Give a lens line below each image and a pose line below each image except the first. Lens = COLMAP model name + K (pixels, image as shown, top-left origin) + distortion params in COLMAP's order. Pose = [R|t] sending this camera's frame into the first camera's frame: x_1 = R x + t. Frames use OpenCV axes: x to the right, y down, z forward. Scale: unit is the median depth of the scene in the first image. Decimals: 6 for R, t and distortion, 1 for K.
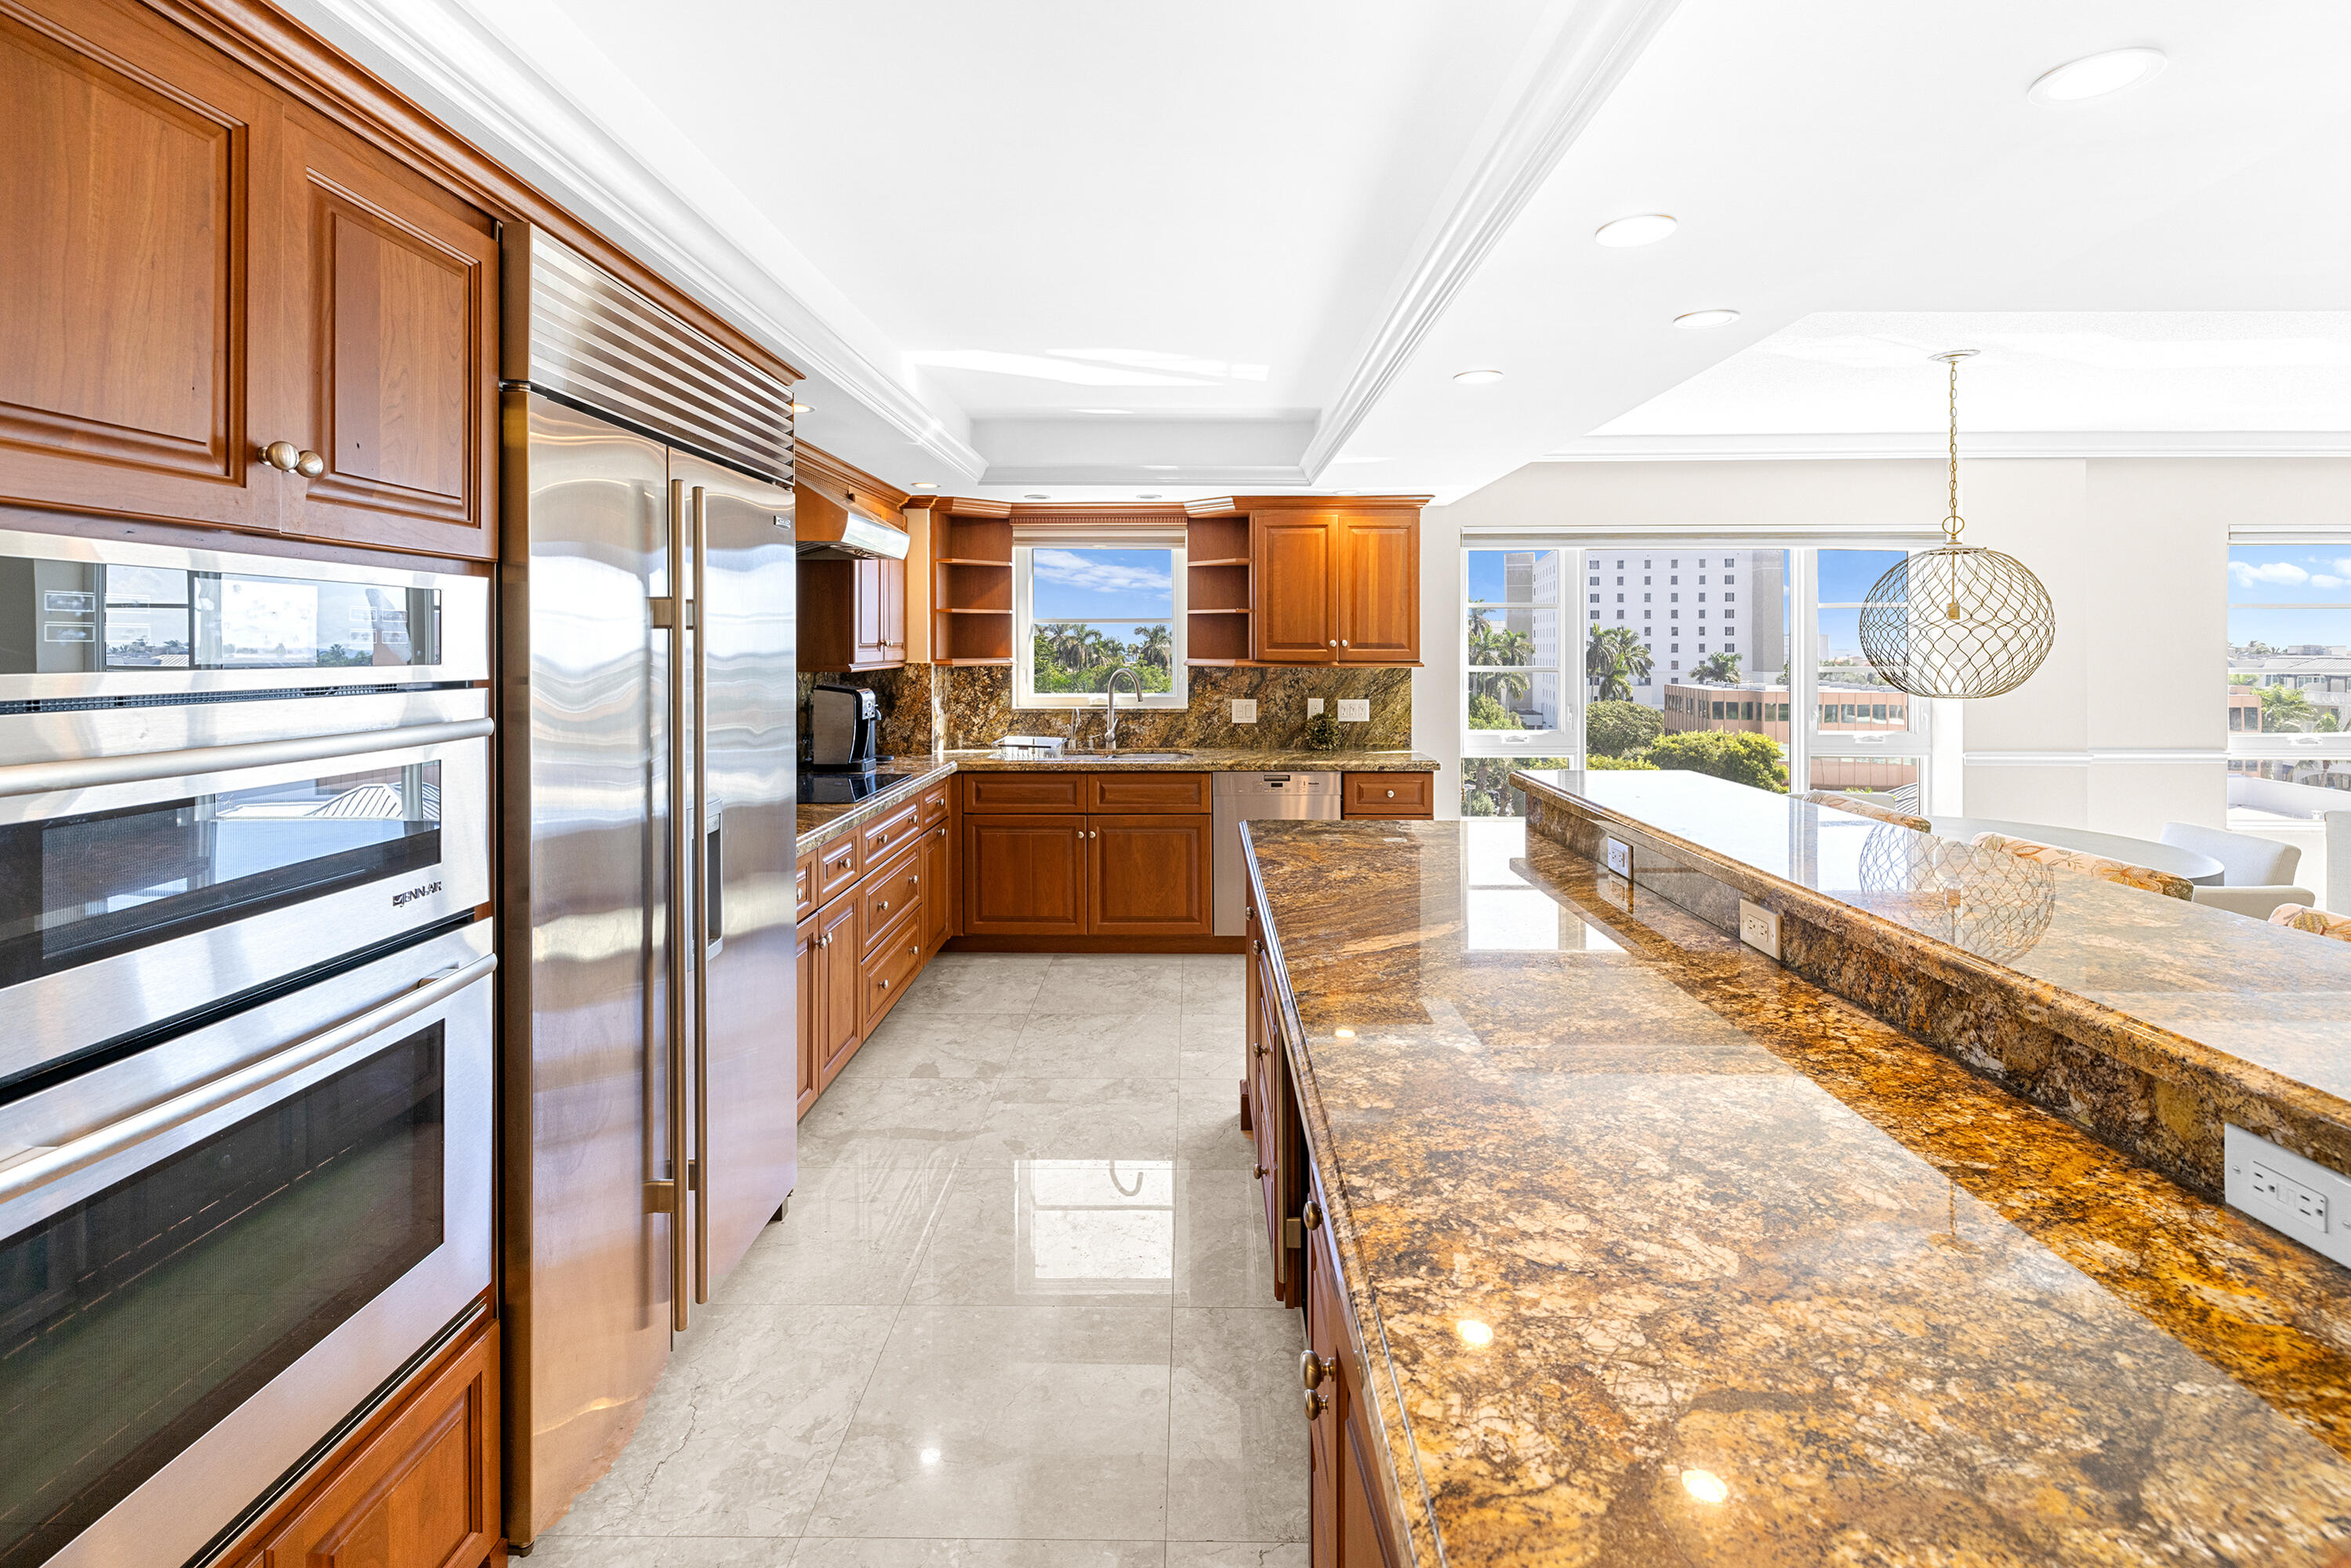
lens RADIAL K [[1034.7, 0, 1180.1], [0, 1034.7, 660.8], [0, 0, 1]] dist [-0.002076, -0.000466]
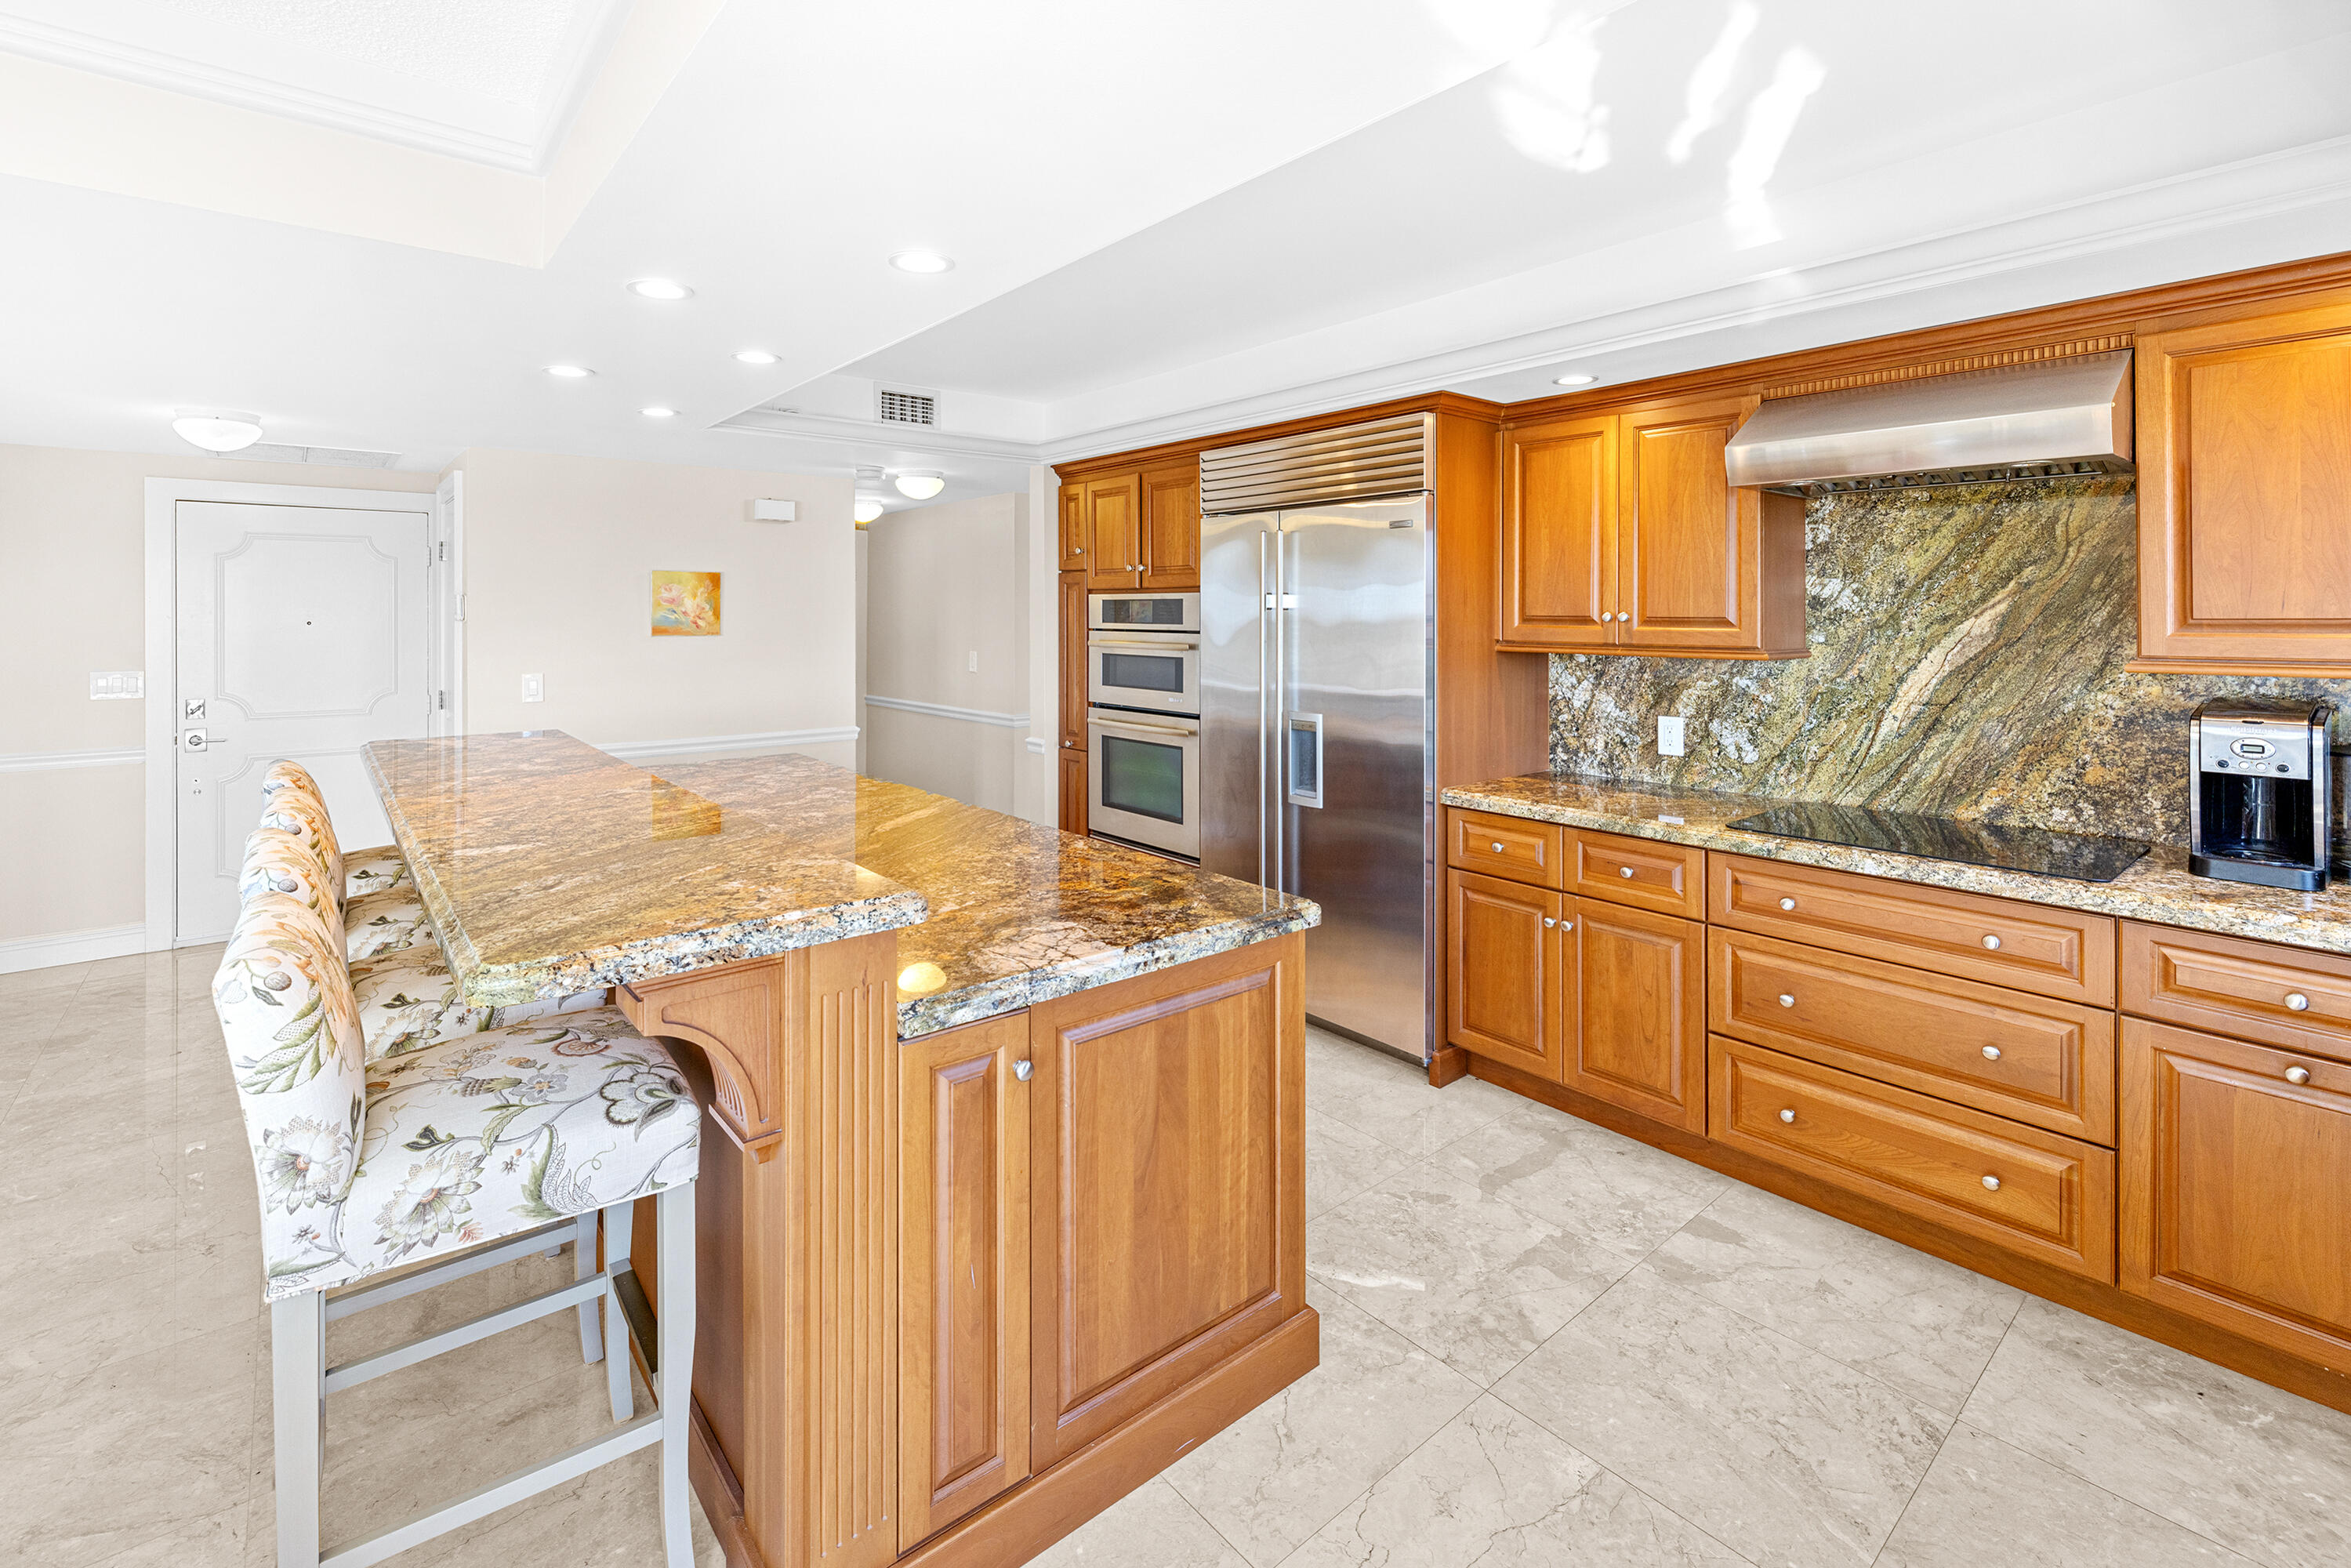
lens RADIAL K [[1062.5, 0, 1168.7], [0, 1062.5, 614.5], [0, 0, 1]] dist [-0.000819, -0.000046]
pose [[-0.758596, -0.000436, -0.651561, 0.334241], [-0.011234, 0.999860, 0.012412, -0.015496], [0.651464, 0.016735, -0.758495, 0.869383]]
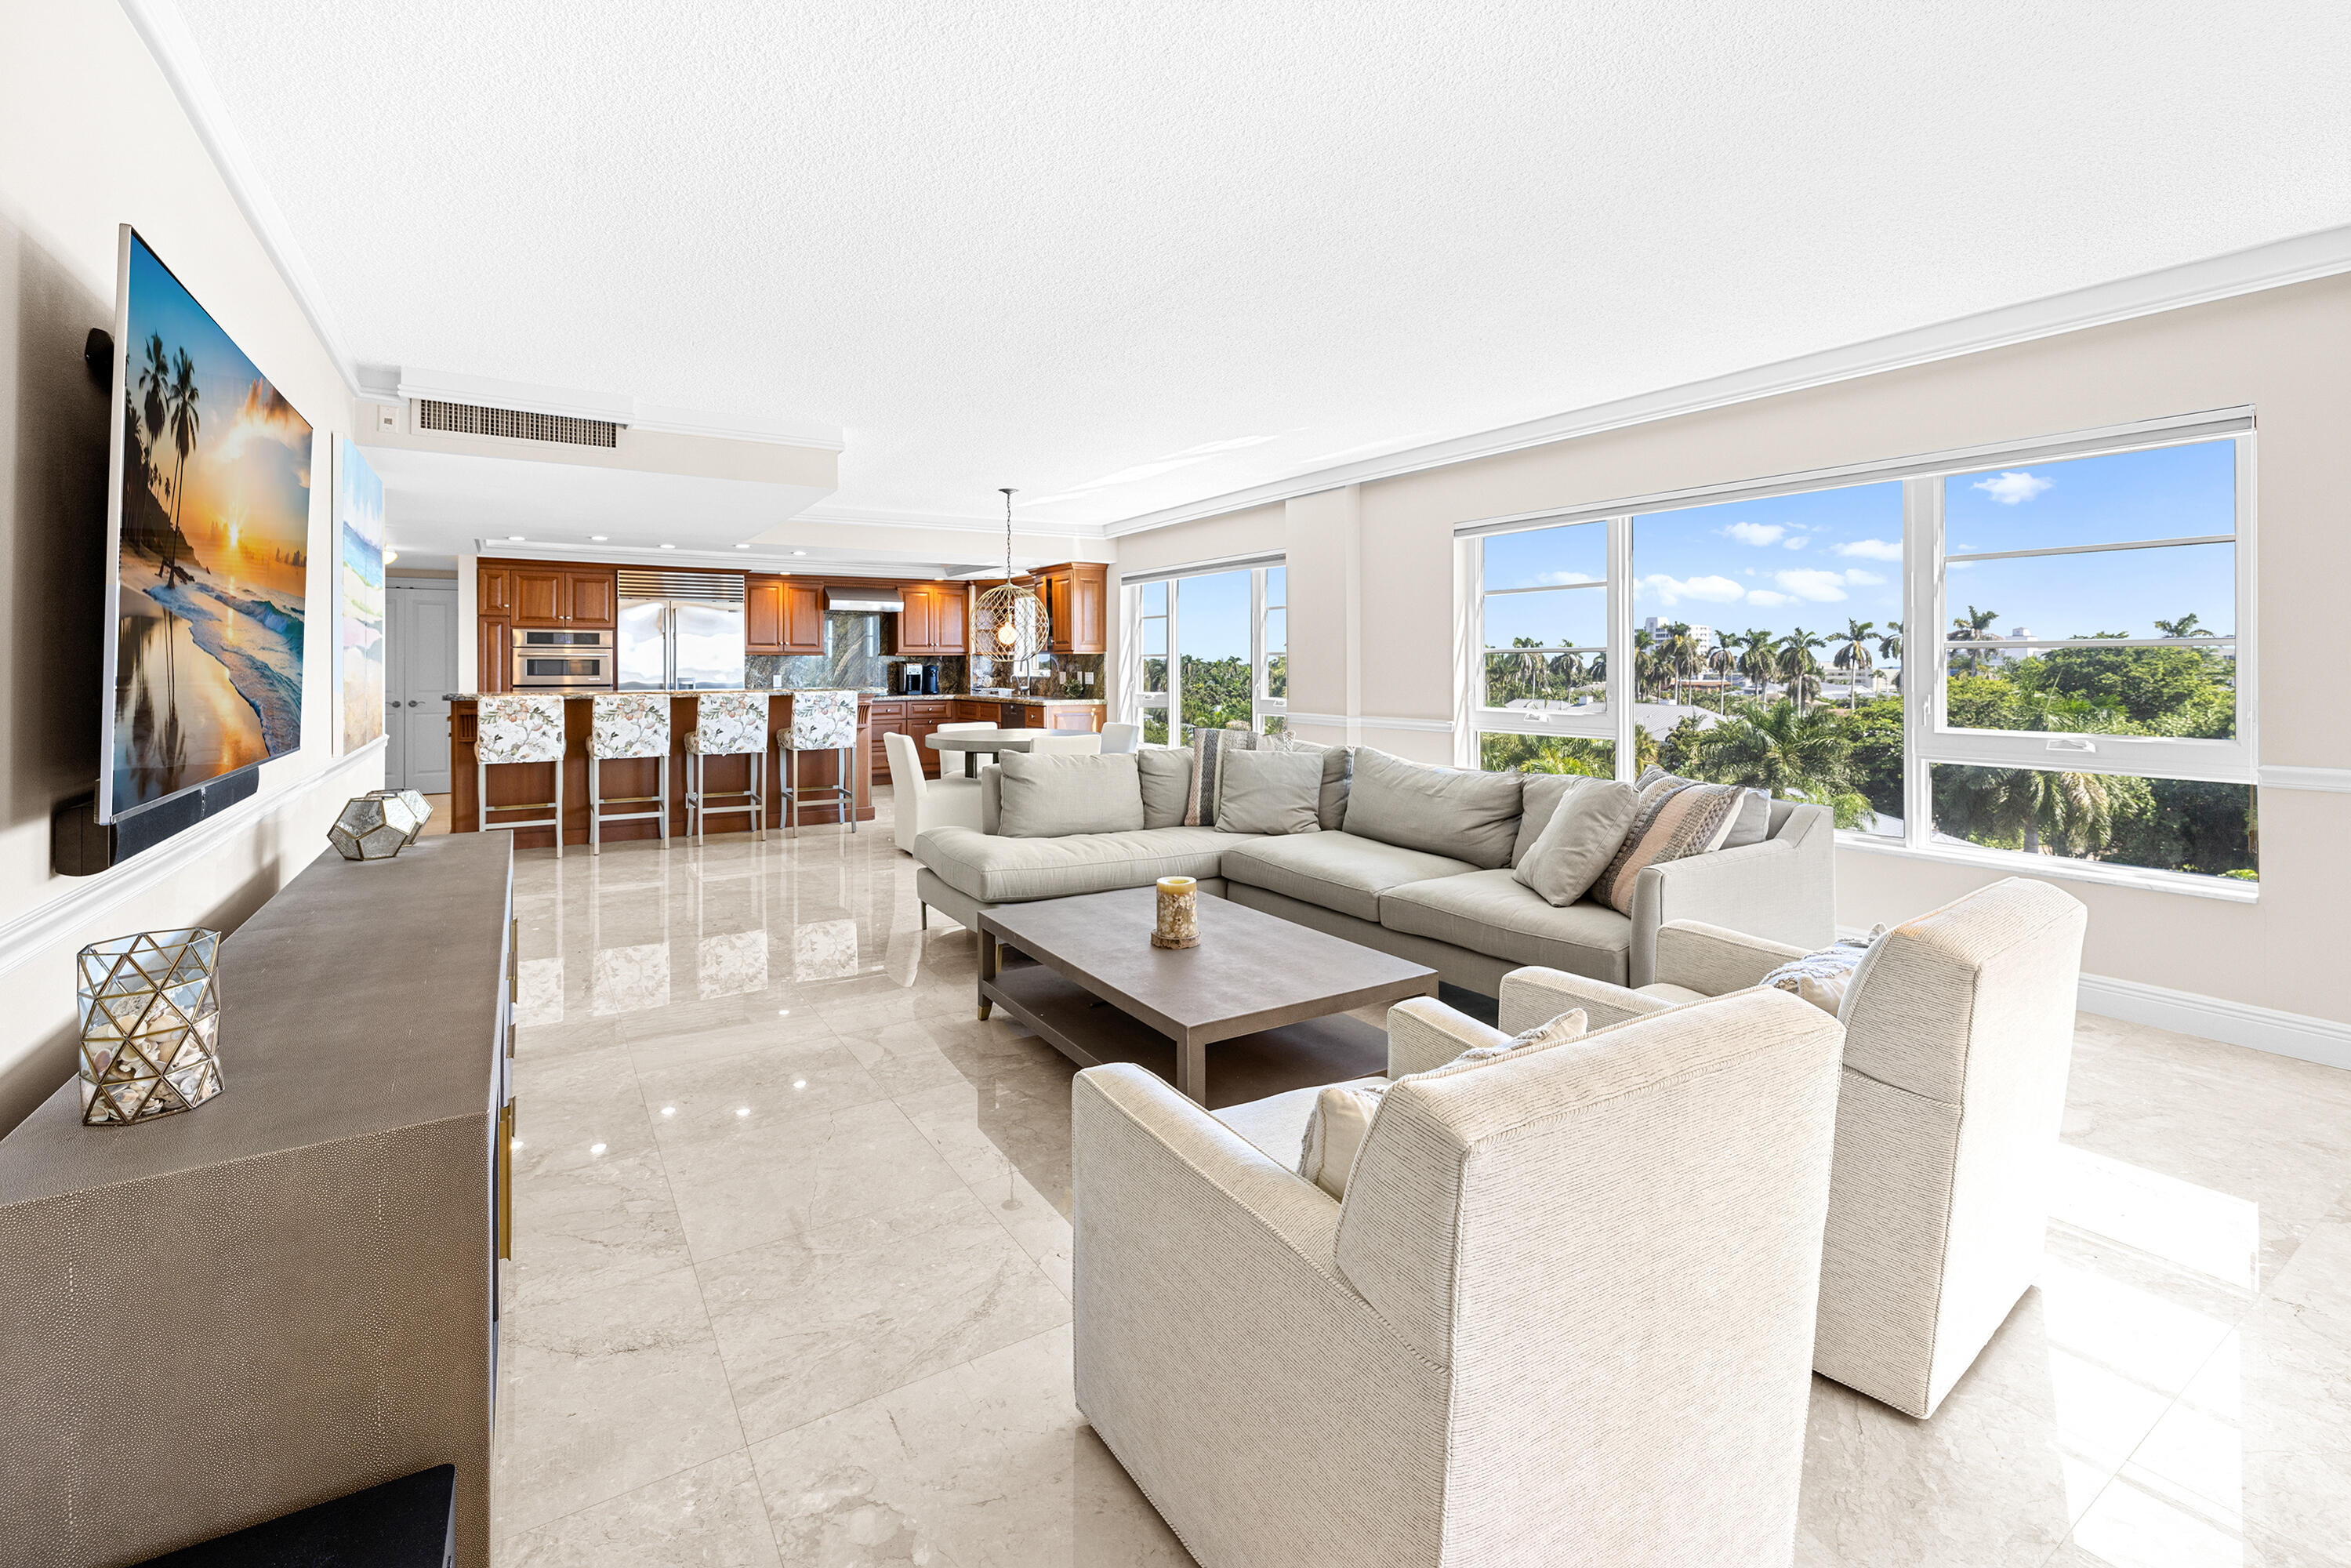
lens RADIAL K [[1034.7, 0, 1180.1], [0, 1034.7, 660.8], [0, 0, 1]] dist [-0.002076, -0.000466]
pose [[0.563699, -0.002509, -0.825976, 1.798372], [-0.013040, 0.999844, -0.011937, 0.037386], [0.825877, 0.017500, 0.563578, 0.092179]]
